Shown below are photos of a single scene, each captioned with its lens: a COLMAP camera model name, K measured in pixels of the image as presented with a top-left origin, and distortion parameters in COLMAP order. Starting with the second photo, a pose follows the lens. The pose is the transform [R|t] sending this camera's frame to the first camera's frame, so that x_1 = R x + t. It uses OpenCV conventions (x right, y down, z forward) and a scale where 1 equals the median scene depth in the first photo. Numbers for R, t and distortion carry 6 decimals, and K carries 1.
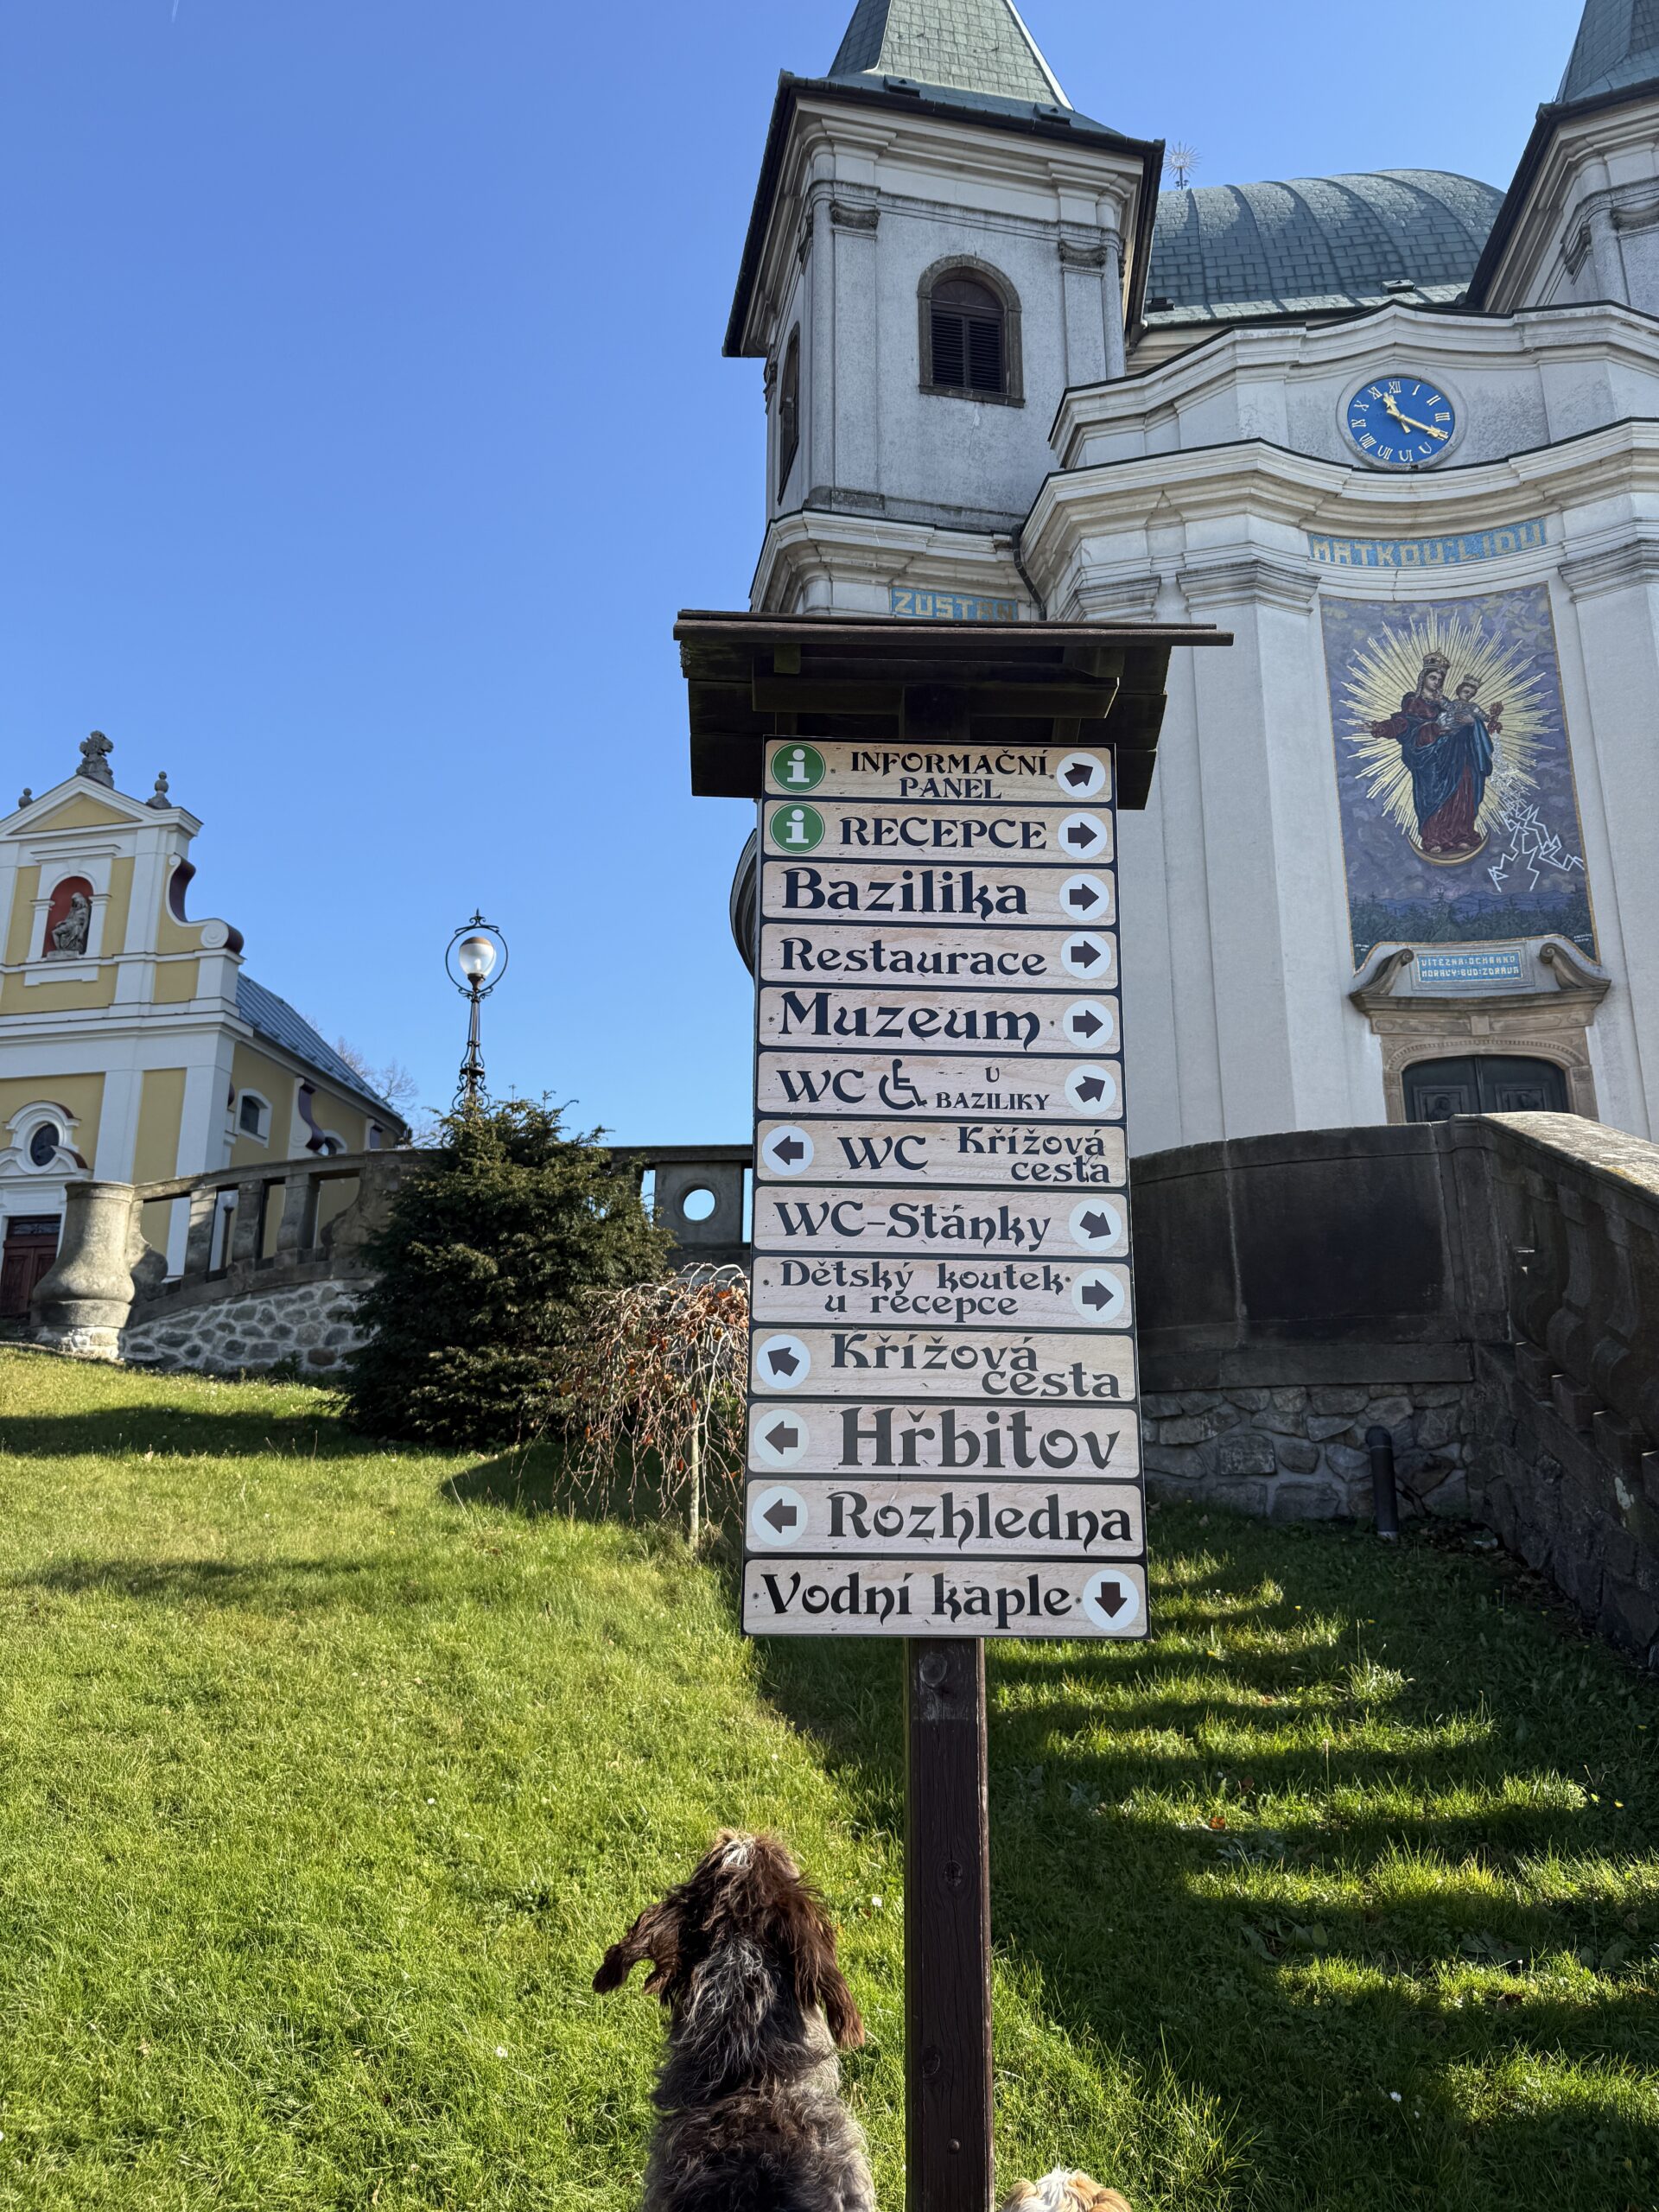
lens RADIAL K [[1556.0, 0, 844.7], [0, 1556.0, 1086.2], [0, 0, 1]] dist [0.018885, -0.026951]
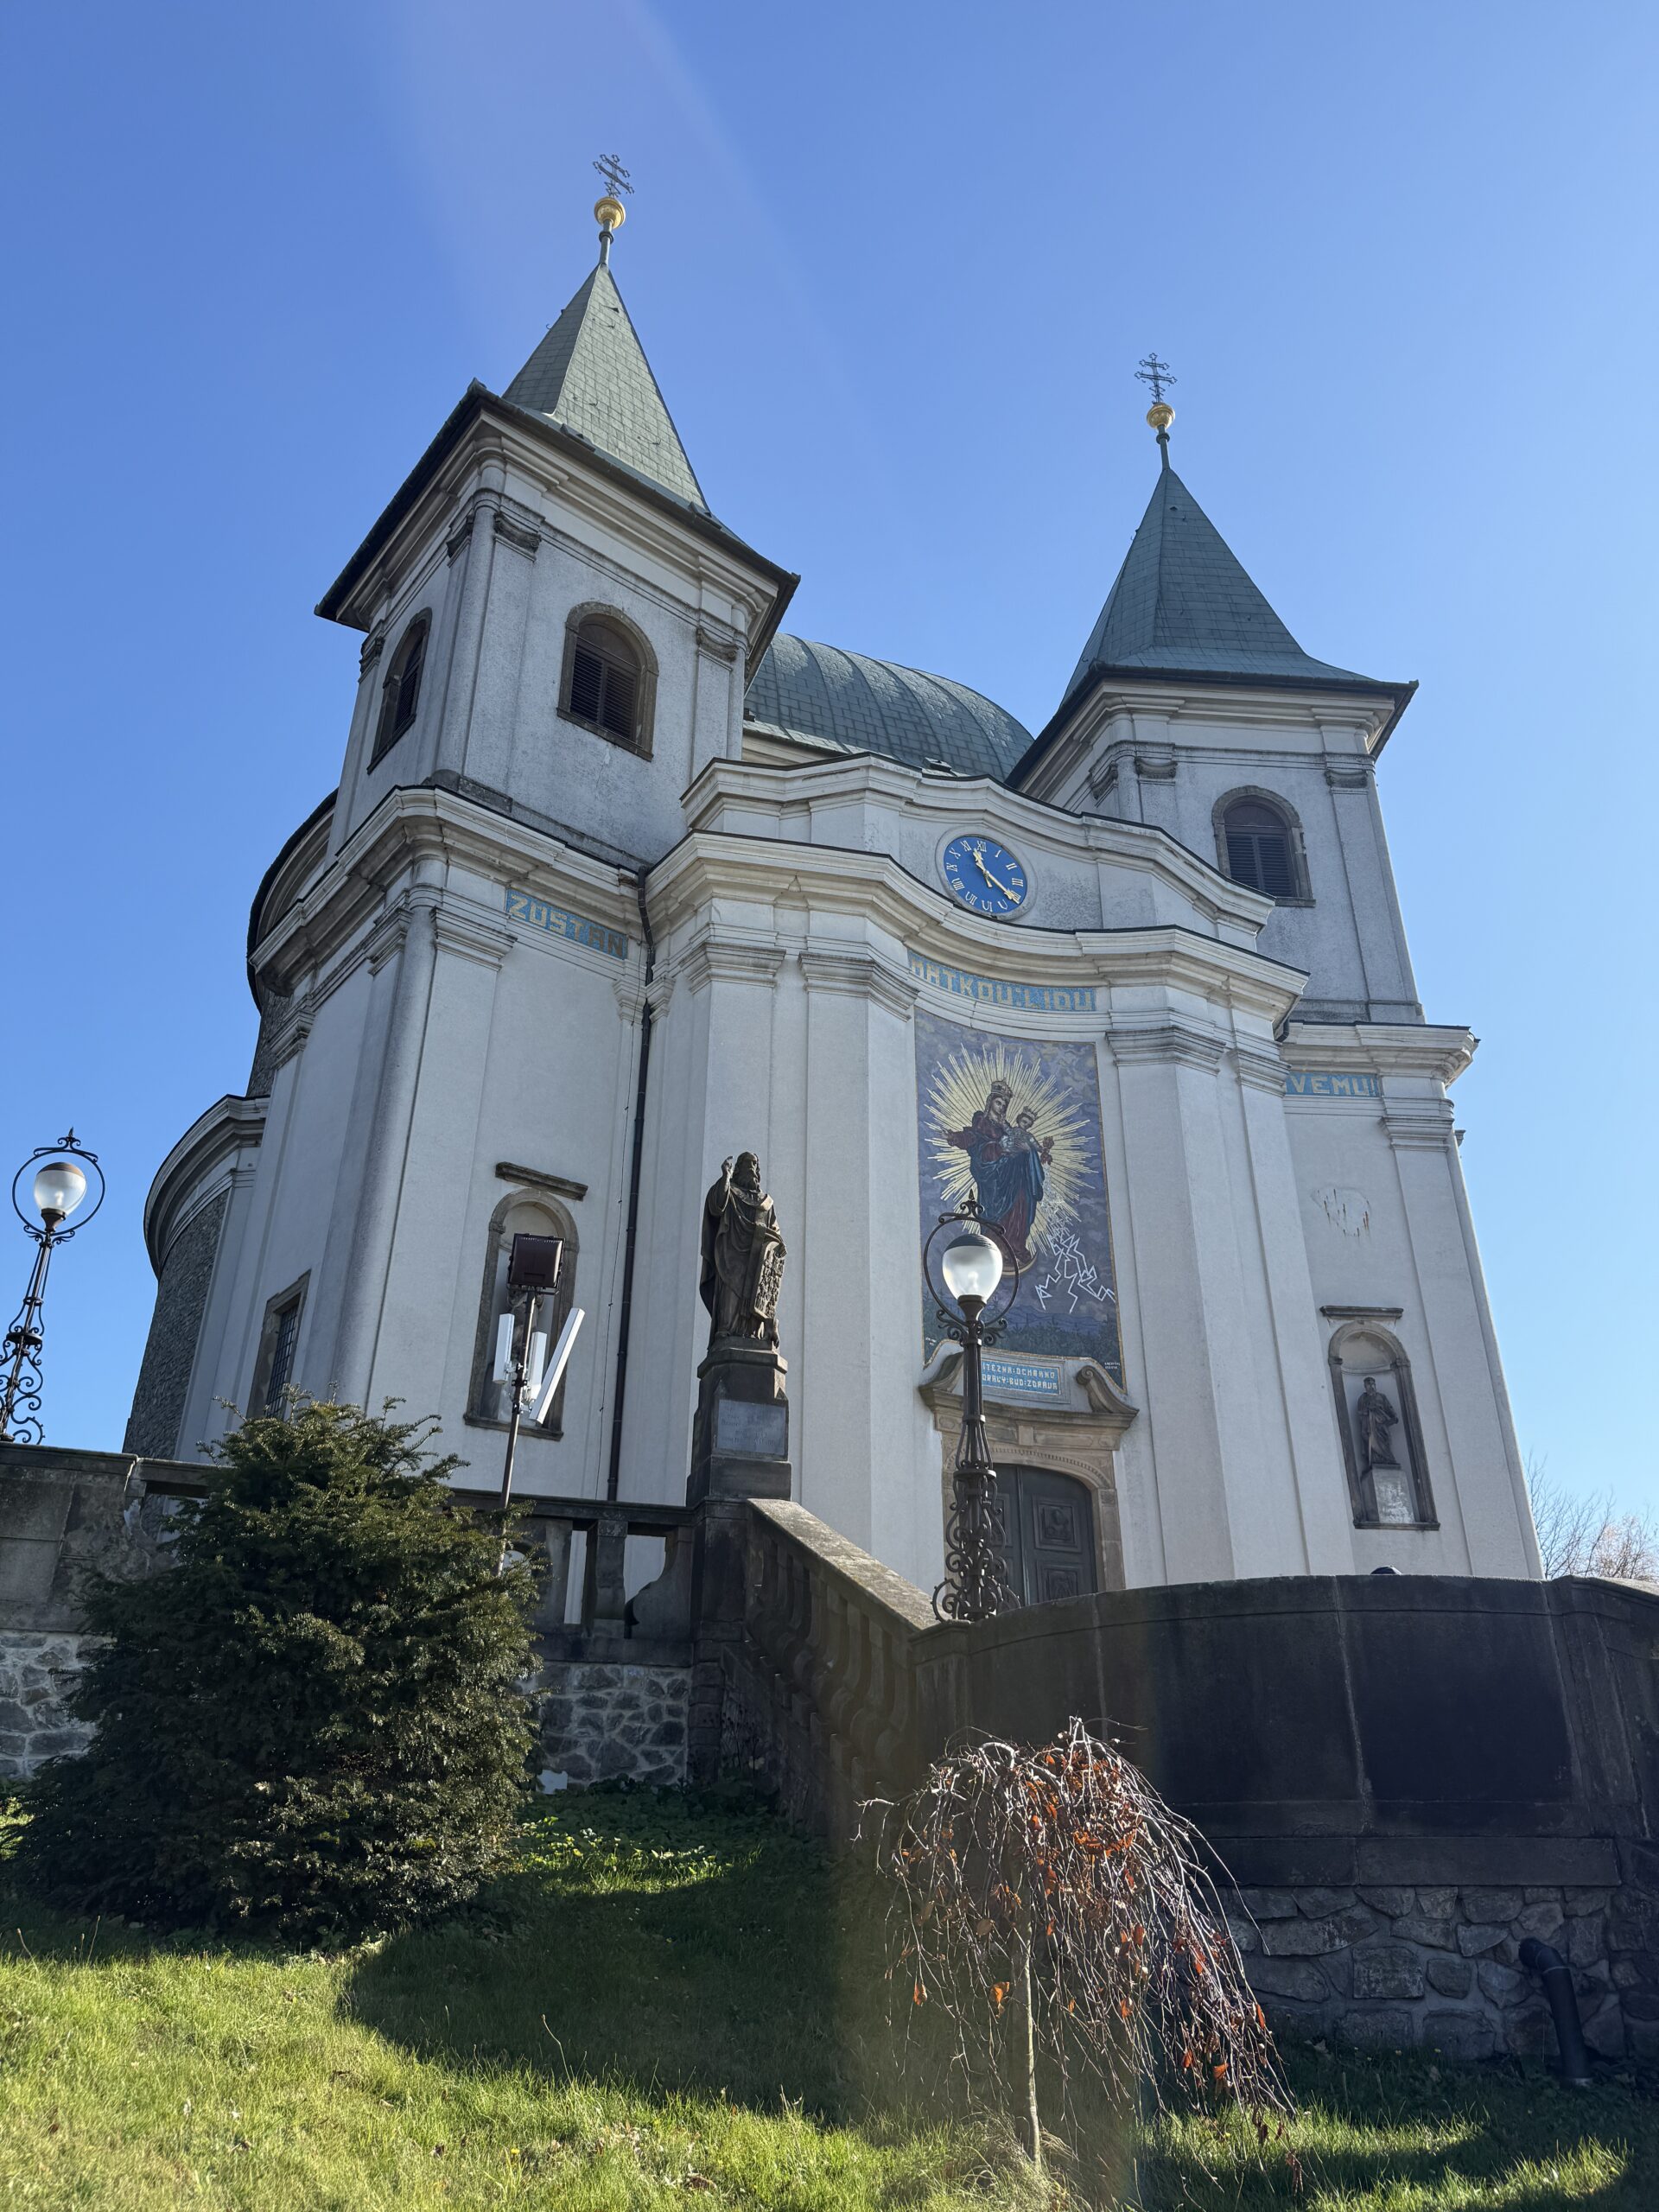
lens RADIAL K [[1522.6, 0, 839.0], [0, 1522.6, 1105.4], [0, 0, 1]] dist [0.169658, -0.315333]
pose [[0.894497, 0.213284, 0.392919, -0.140433], [-0.124898, 0.963090, -0.238449, 0.007931], [-0.429274, 0.164217, 0.888120, 0.102100]]
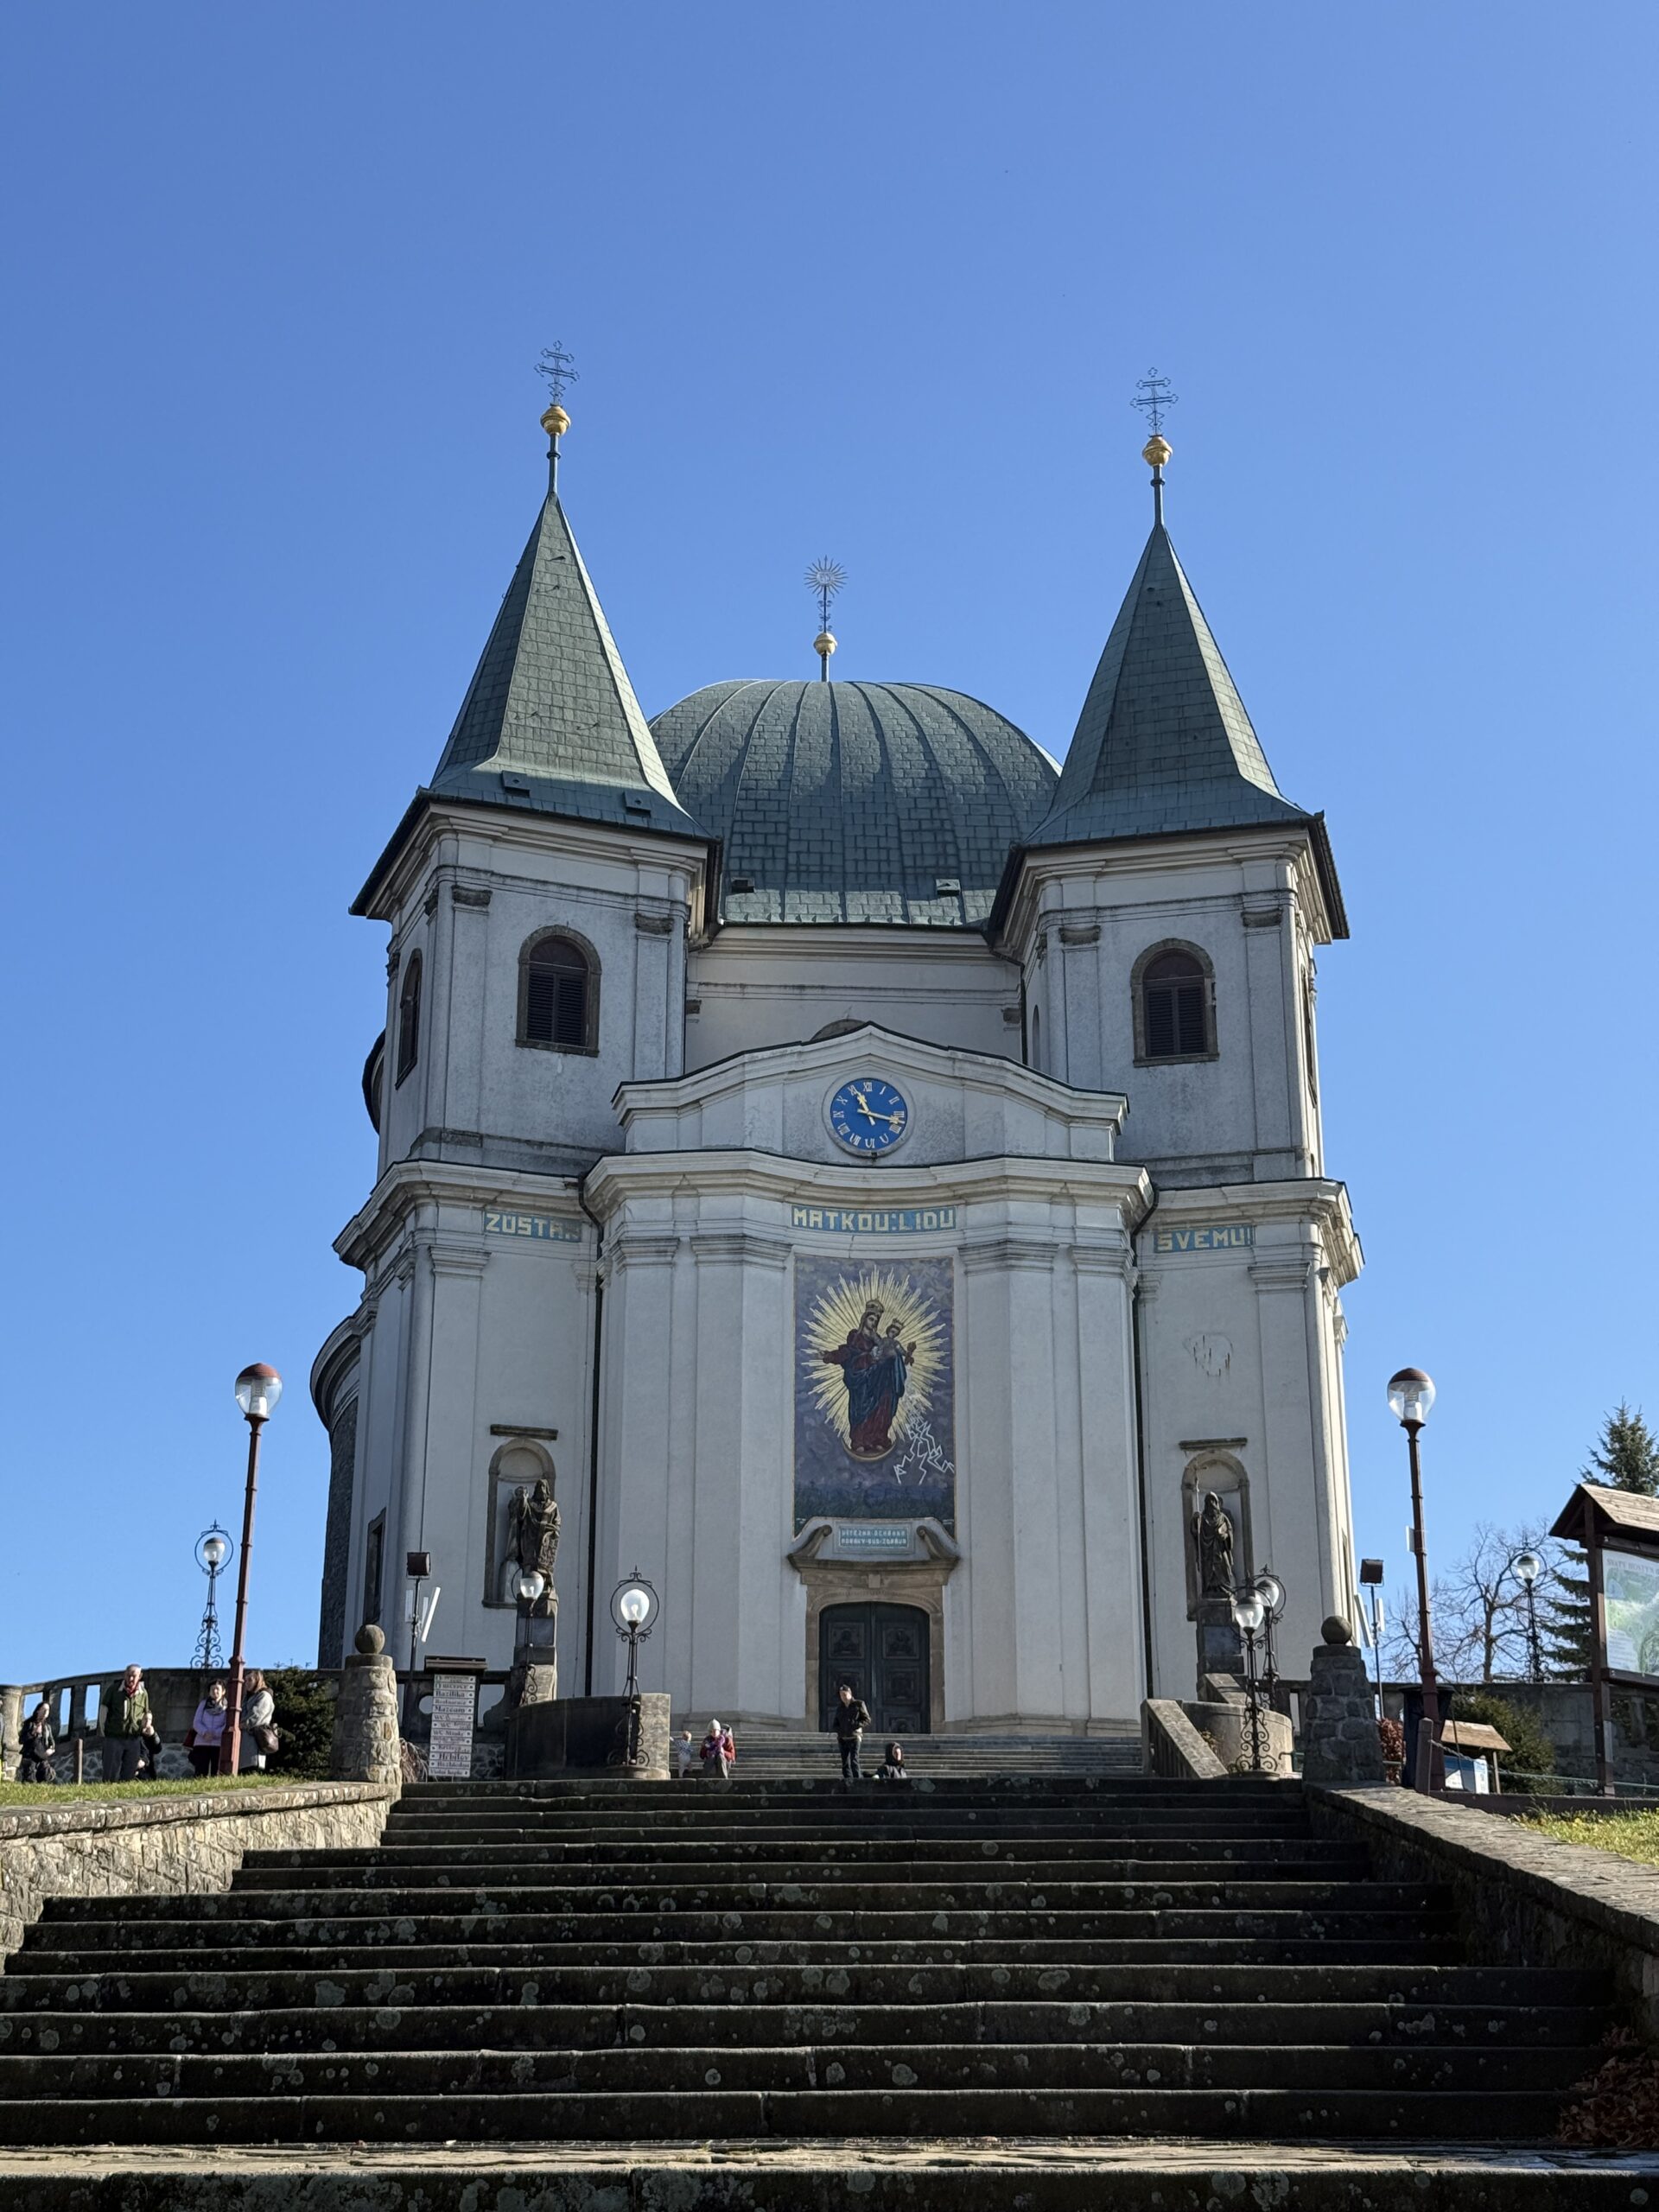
lens RADIAL K [[3061.0, 0, 842.2], [0, 3061.0, 1127.5], [0, 0, 1]] dist [0.145843, -0.000198]
pose [[0.988719, 0.055077, 0.139286, -0.037654], [-0.043006, 0.995170, -0.088241, -0.189547], [-0.143473, 0.081255, 0.986313, -1.695434]]
